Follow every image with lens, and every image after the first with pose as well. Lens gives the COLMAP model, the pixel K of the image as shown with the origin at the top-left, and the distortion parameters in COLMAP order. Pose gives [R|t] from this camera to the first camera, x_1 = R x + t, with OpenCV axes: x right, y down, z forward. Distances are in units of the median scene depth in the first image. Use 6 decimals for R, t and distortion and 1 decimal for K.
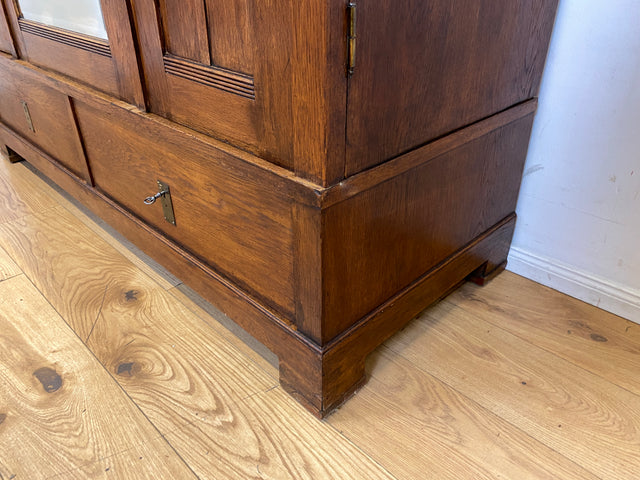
lens RADIAL K [[489.0, 0, 319.0], [0, 489.0, 237.4], [0, 0, 1]] dist [0.016559, -0.009818]
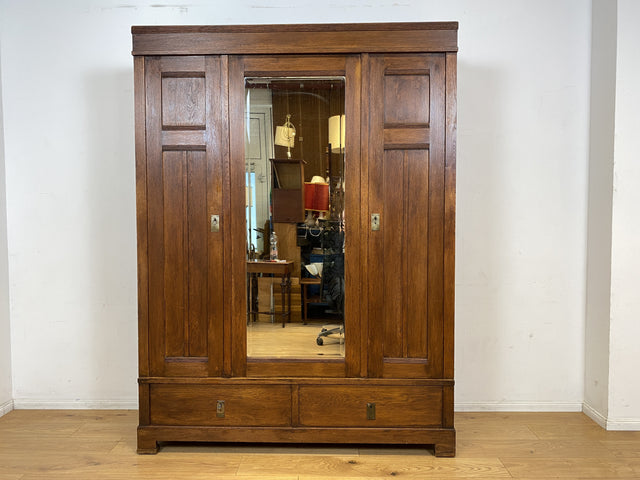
lens RADIAL K [[485.3, 0, 323.4], [0, 485.3, 241.1], [0, 0, 1]] dist [0.020589, -0.010833]
pose [[0.718210, -0.022899, 0.695449, -2.772575], [0.350226, 0.875526, -0.332860, -0.106203], [-0.601262, 0.482628, 0.636832, -1.194635]]
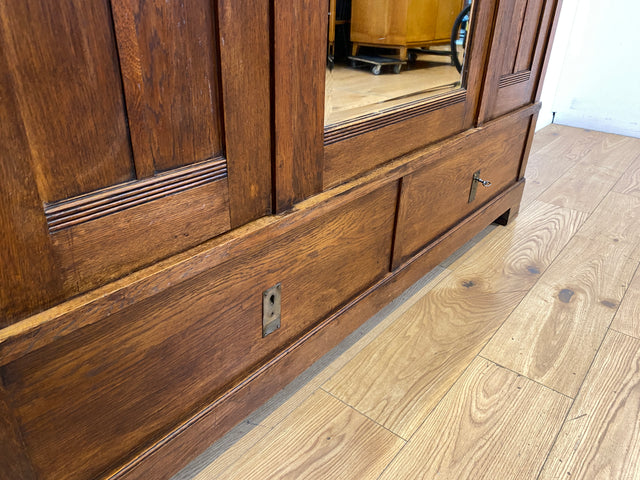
lens RADIAL K [[483.4, 0, 316.2], [0, 483.4, 239.9], [0, 0, 1]] dist [0.056864, -0.071683]
pose [[-0.098243, -0.451631, 0.886780, -1.877652], [0.483383, 0.757252, 0.439216, -0.941978], [-0.869879, 0.471804, 0.143916, 1.494010]]
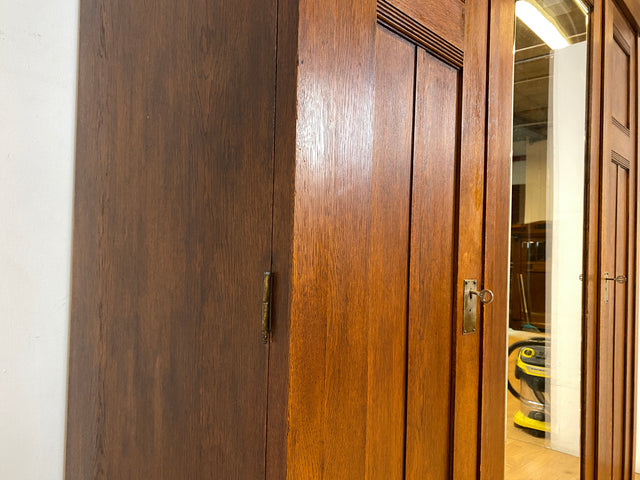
lens RADIAL K [[491.4, 0, 320.7], [0, 491.4, 243.2], [0, 0, 1]] dist [0.029562, -0.058479]
pose [[-0.036770, 0.019932, 0.999125, -2.076794], [0.484009, 0.875063, 0.000355, -1.766518], [-0.874290, 0.483599, -0.041823, 1.438684]]
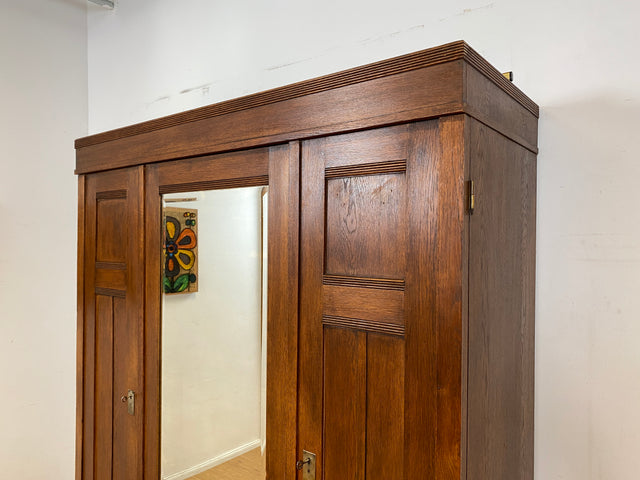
lens RADIAL K [[483.4, 0, 316.2], [0, 483.4, 239.9], [0, 0, 1]] dist [0.056864, -0.071683]
pose [[0.992209, 0.013773, 0.123824, -0.524555], [0.050673, 0.863341, -0.502070, -0.986959], [-0.113817, 0.504432, 0.855917, -1.185215]]
